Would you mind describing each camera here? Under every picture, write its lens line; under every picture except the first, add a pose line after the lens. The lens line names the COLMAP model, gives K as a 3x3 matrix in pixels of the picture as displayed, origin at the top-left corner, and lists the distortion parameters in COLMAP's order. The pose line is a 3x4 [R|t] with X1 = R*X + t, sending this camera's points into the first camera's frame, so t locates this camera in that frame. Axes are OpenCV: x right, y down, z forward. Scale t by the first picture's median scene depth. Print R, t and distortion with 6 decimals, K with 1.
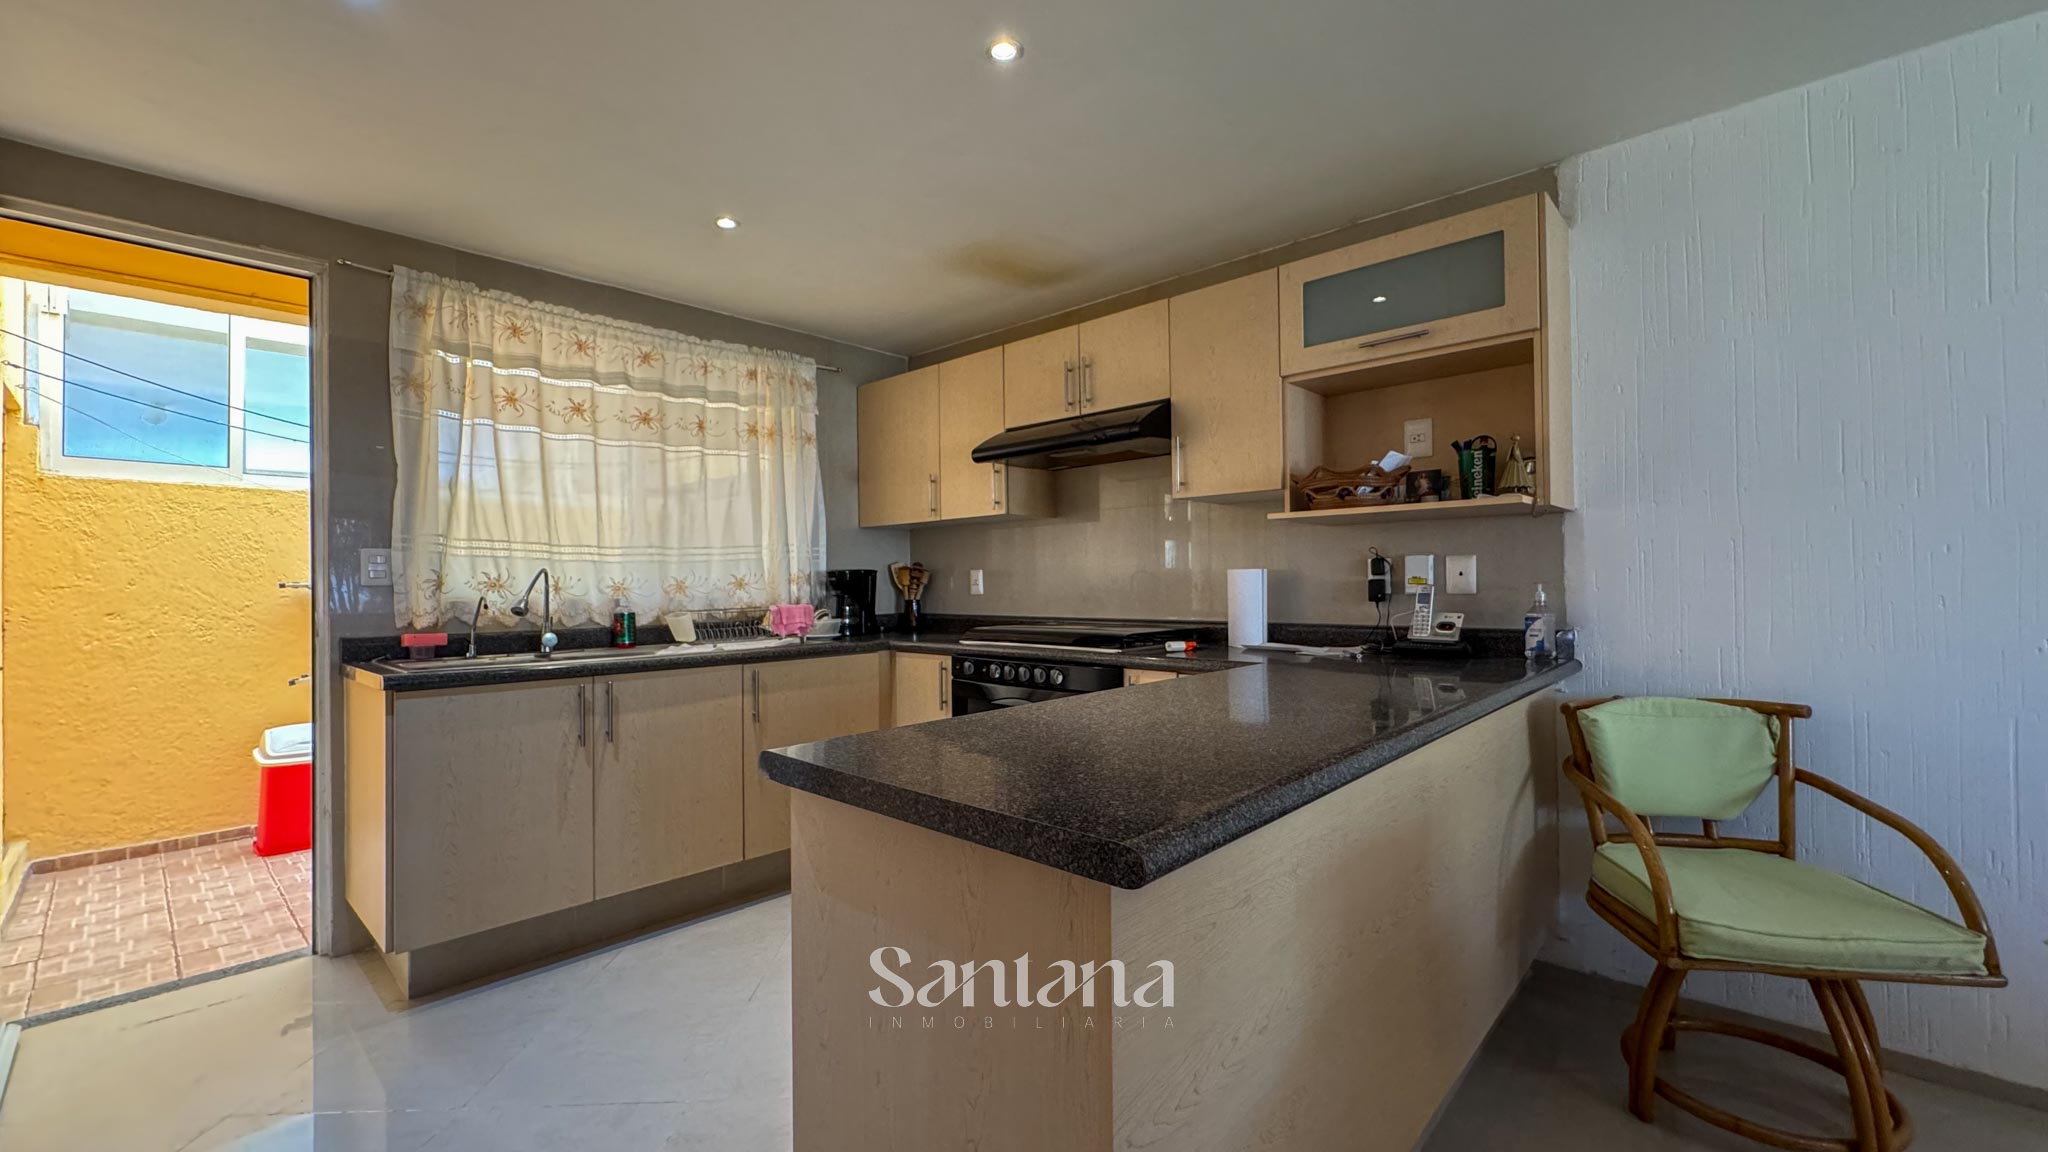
lens RADIAL K [[823.9, 0, 1026.0], [0, 823.9, 575.2], [0, 0, 1]] dist [-0.002143, 0.000449]
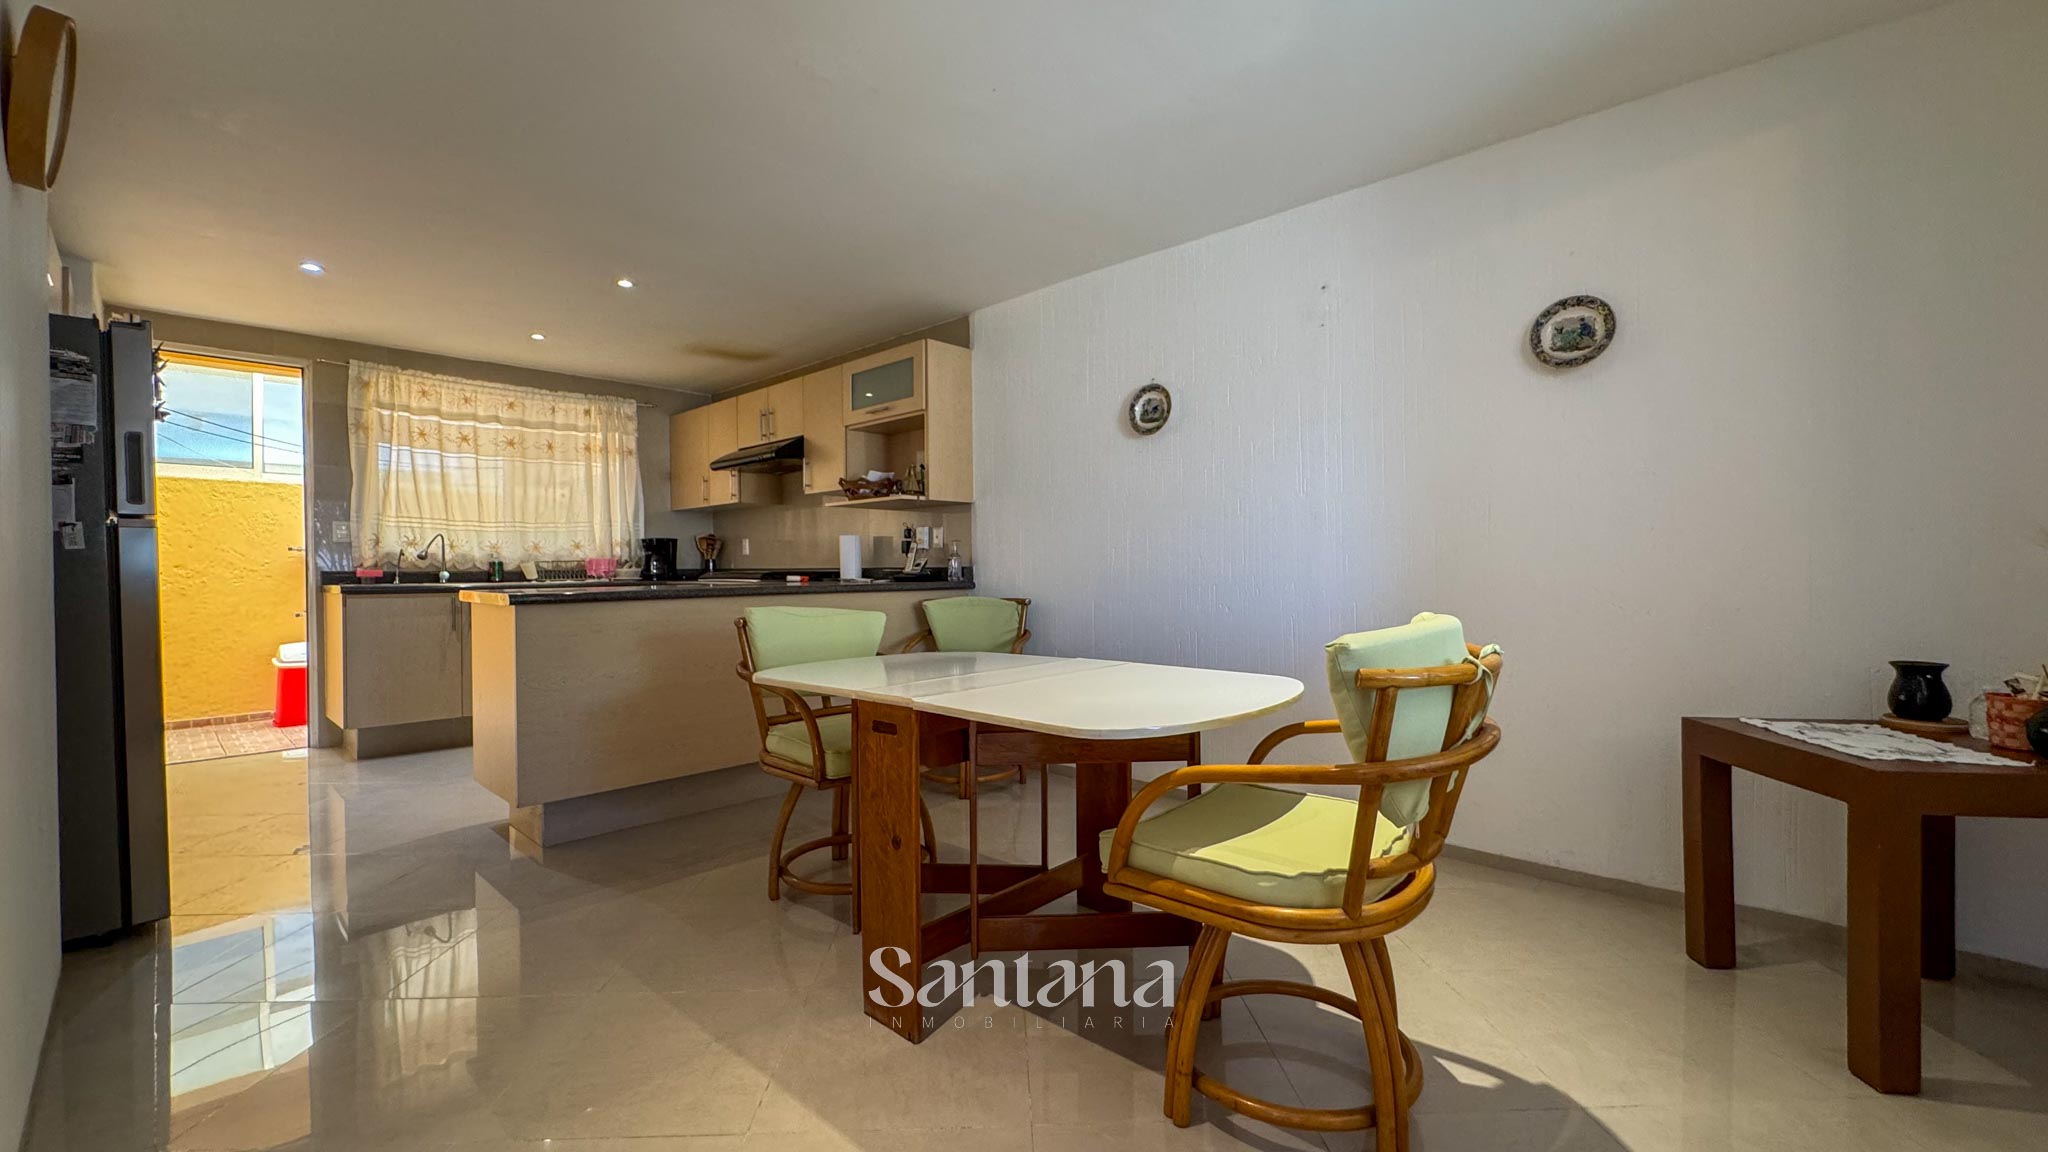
lens RADIAL K [[823.9, 0, 1026.0], [0, 823.9, 575.2], [0, 0, 1]] dist [-0.002143, 0.000449]
pose [[0.999959, 0.003861, -0.008185, 0.631422], [-0.003720, 0.999846, 0.017159, 0.042972], [0.008250, -0.017127, 0.999819, -0.686916]]
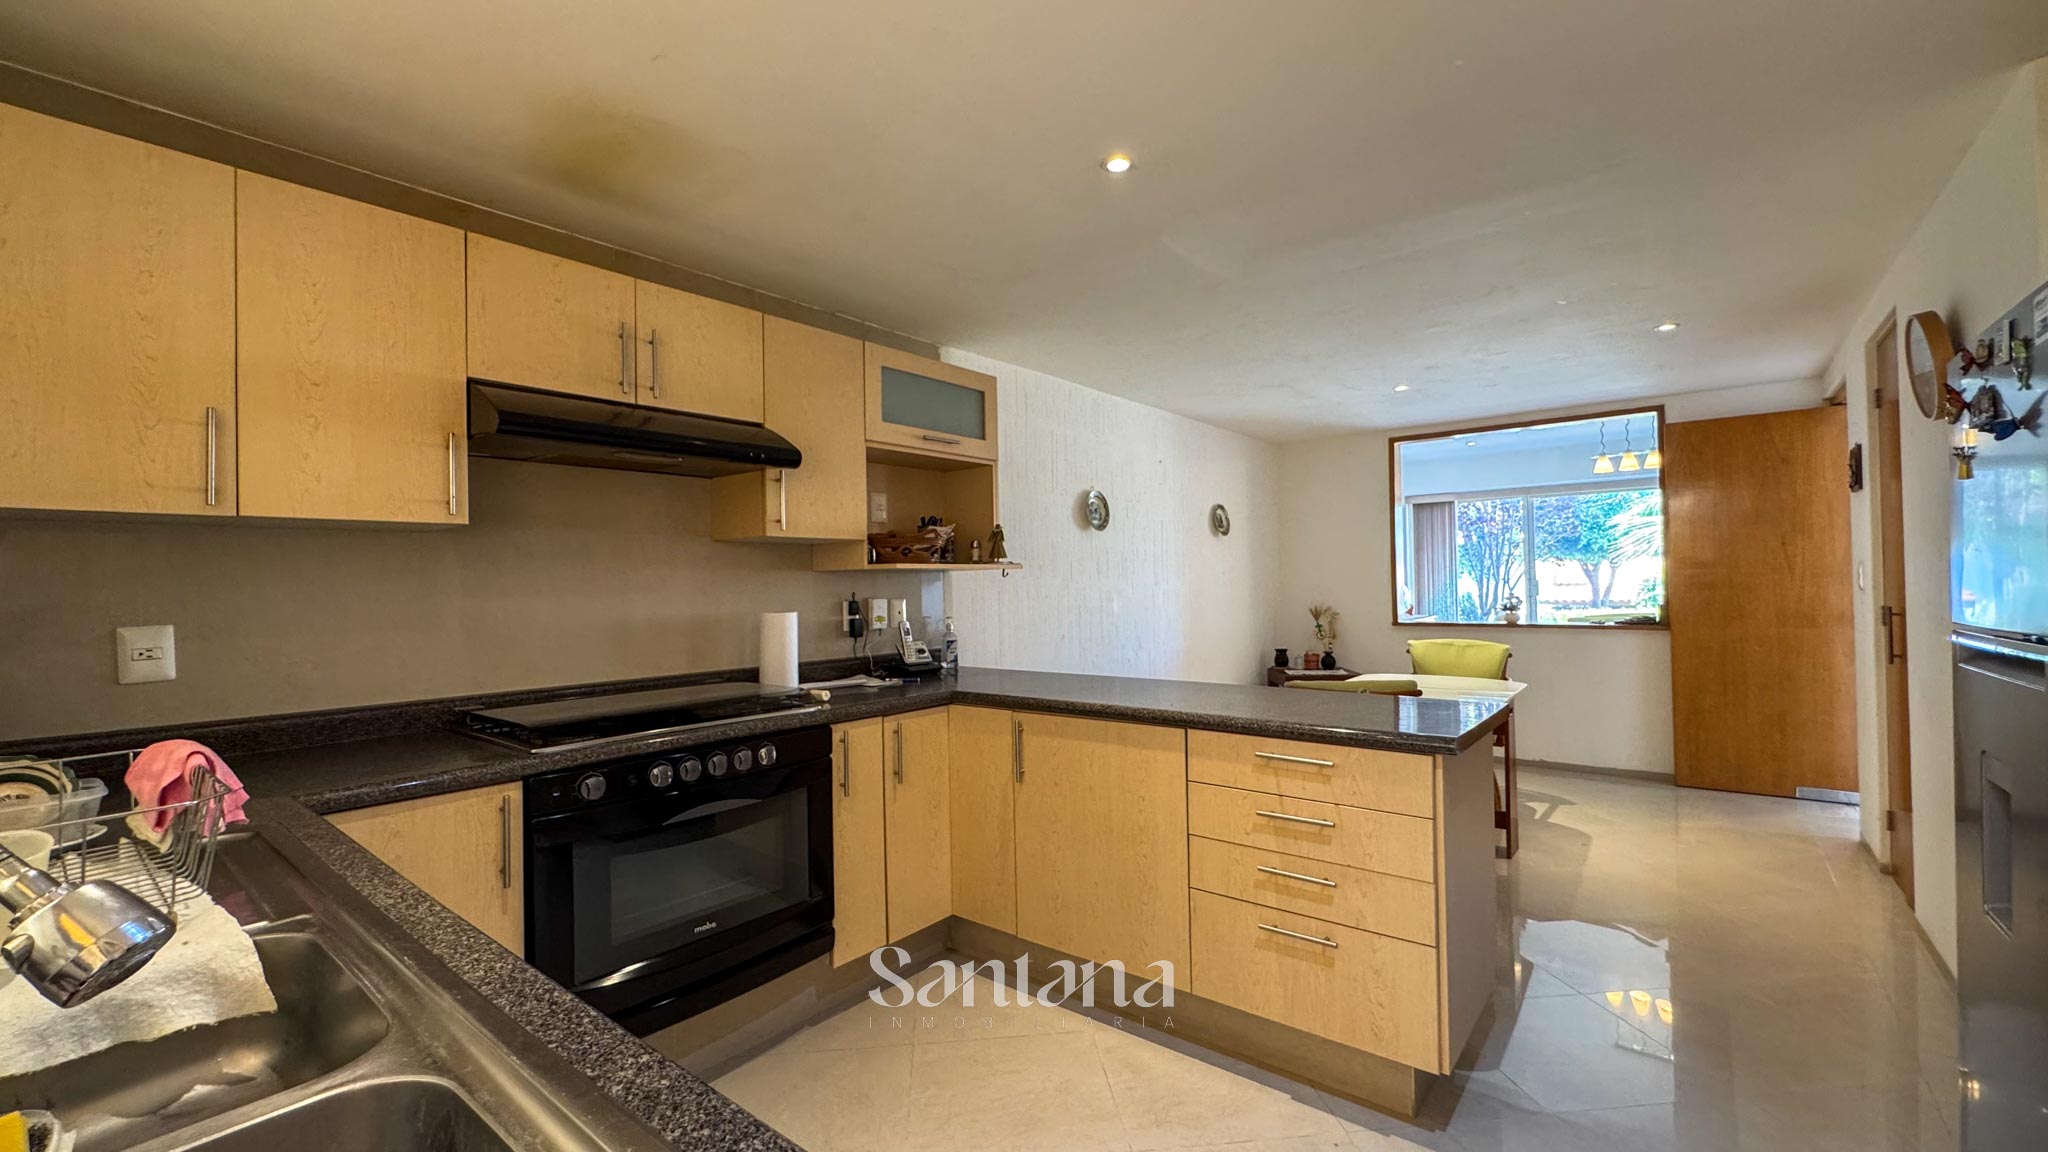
lens RADIAL K [[823.9, 0, 1026.0], [0, 823.9, 575.2], [0, 0, 1]] dist [-0.002143, 0.000449]
pose [[-0.059942, 0.022702, 0.997944, -0.714494], [0.008793, 0.999715, -0.022214, -0.027069], [-0.998163, 0.007443, -0.060125, 0.748592]]
